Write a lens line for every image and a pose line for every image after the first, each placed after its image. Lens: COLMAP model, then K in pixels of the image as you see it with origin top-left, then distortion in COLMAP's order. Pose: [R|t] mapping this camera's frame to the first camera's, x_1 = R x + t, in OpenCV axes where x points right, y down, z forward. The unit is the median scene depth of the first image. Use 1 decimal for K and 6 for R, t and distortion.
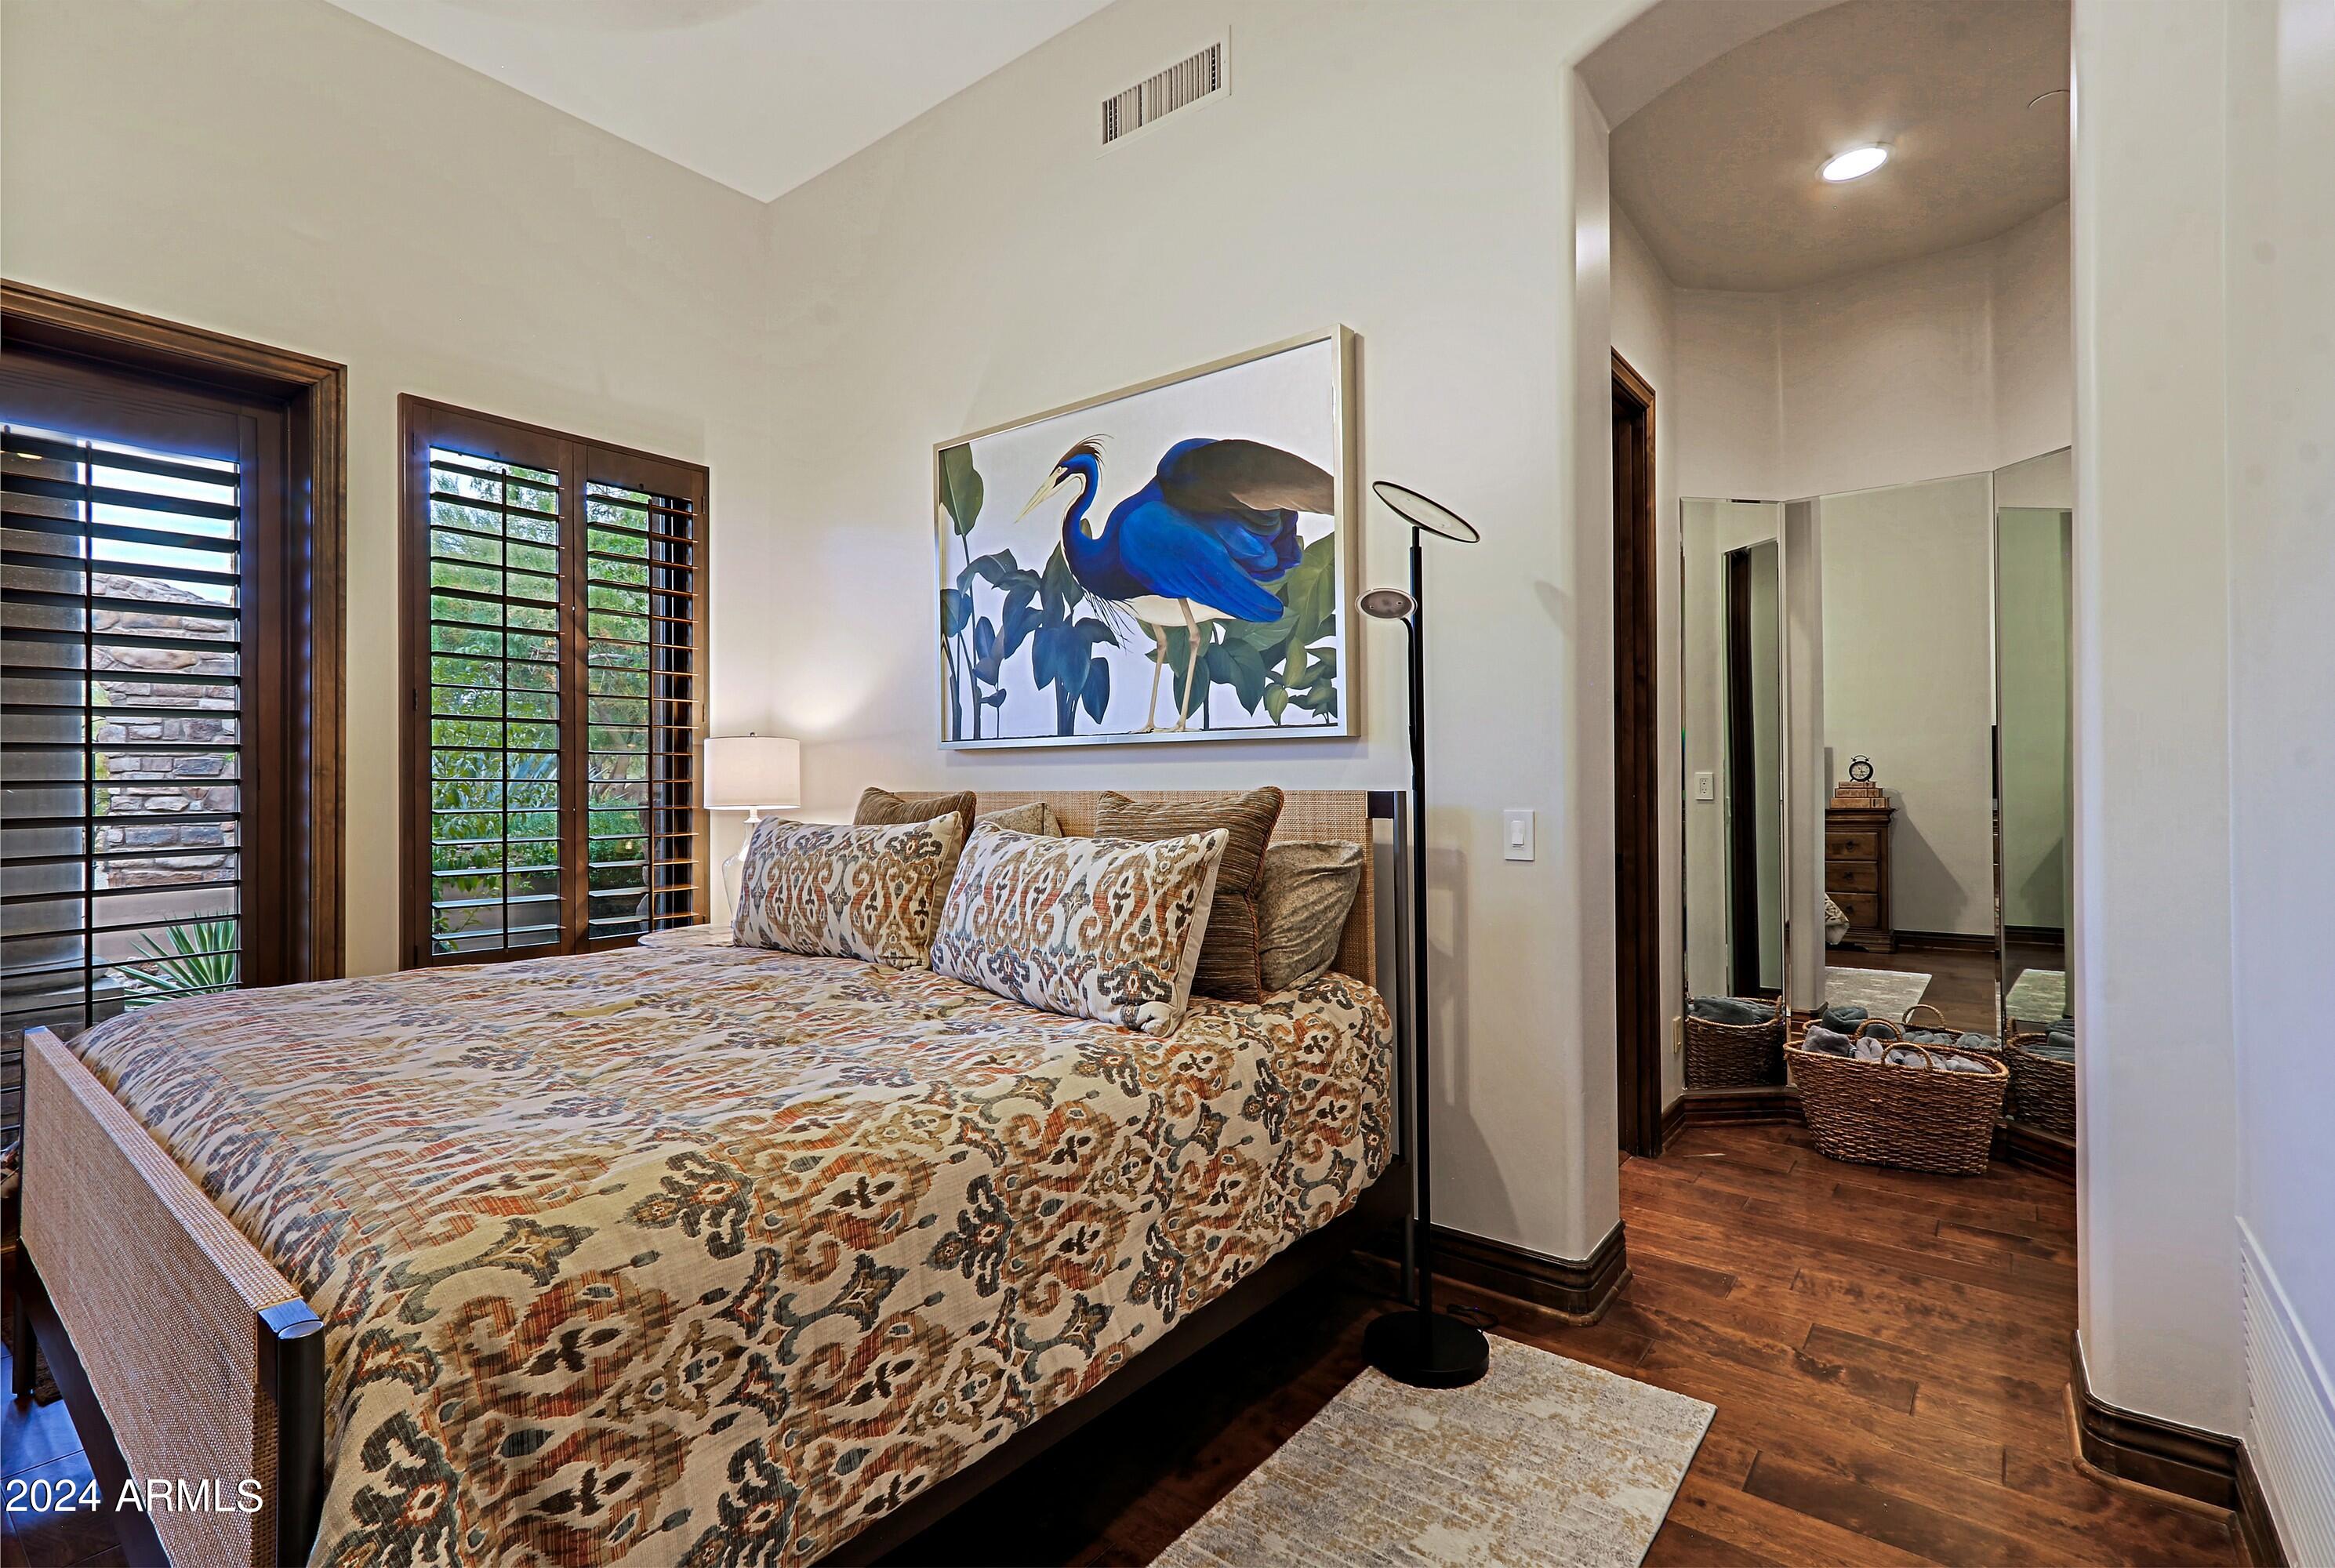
lens RADIAL K [[1087.7, 0, 1152.7], [0, 1087.7, 746.3], [0, 0, 1]] dist [-0.000845, 0.010504]
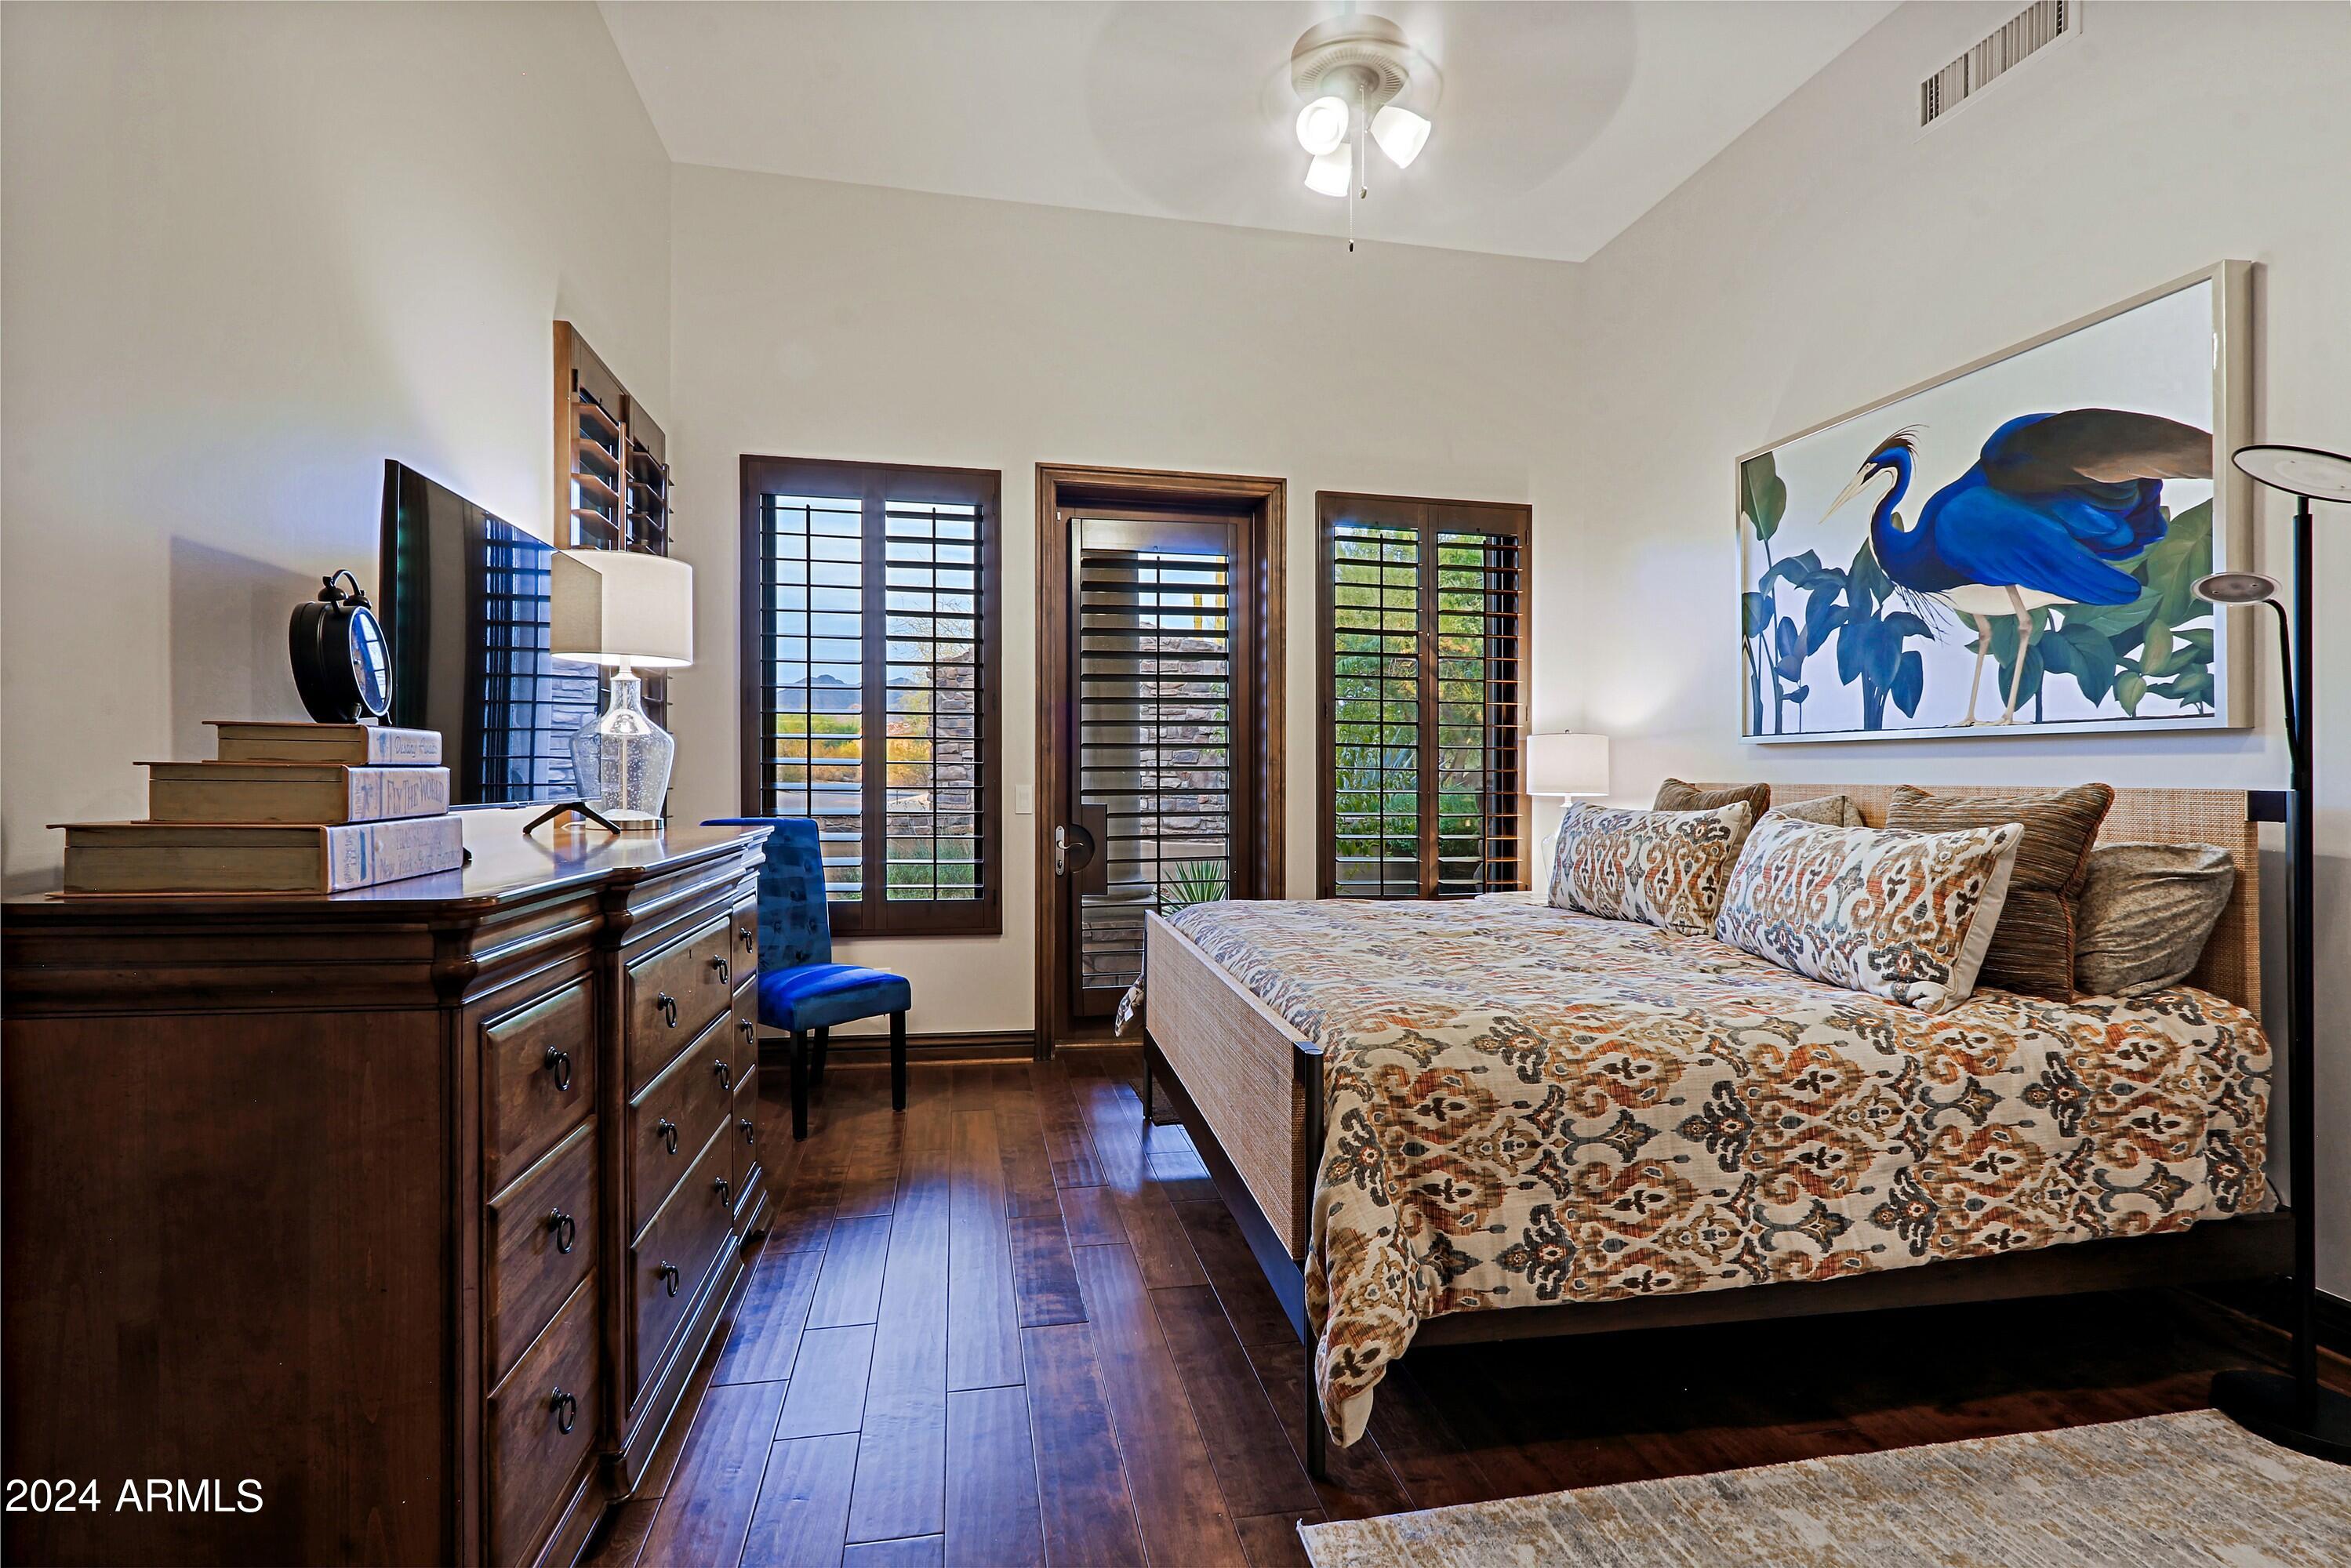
lens RADIAL K [[1080.5, 0, 1171.0], [0, 1080.5, 793.9], [0, 0, 1]] dist [-0.006092, 0.004389]
pose [[0.754895, 0.024214, -0.655398, 0.128178], [0.010499, 0.998744, 0.048992, -0.009322], [0.655761, -0.043865, 0.753693, -0.274699]]
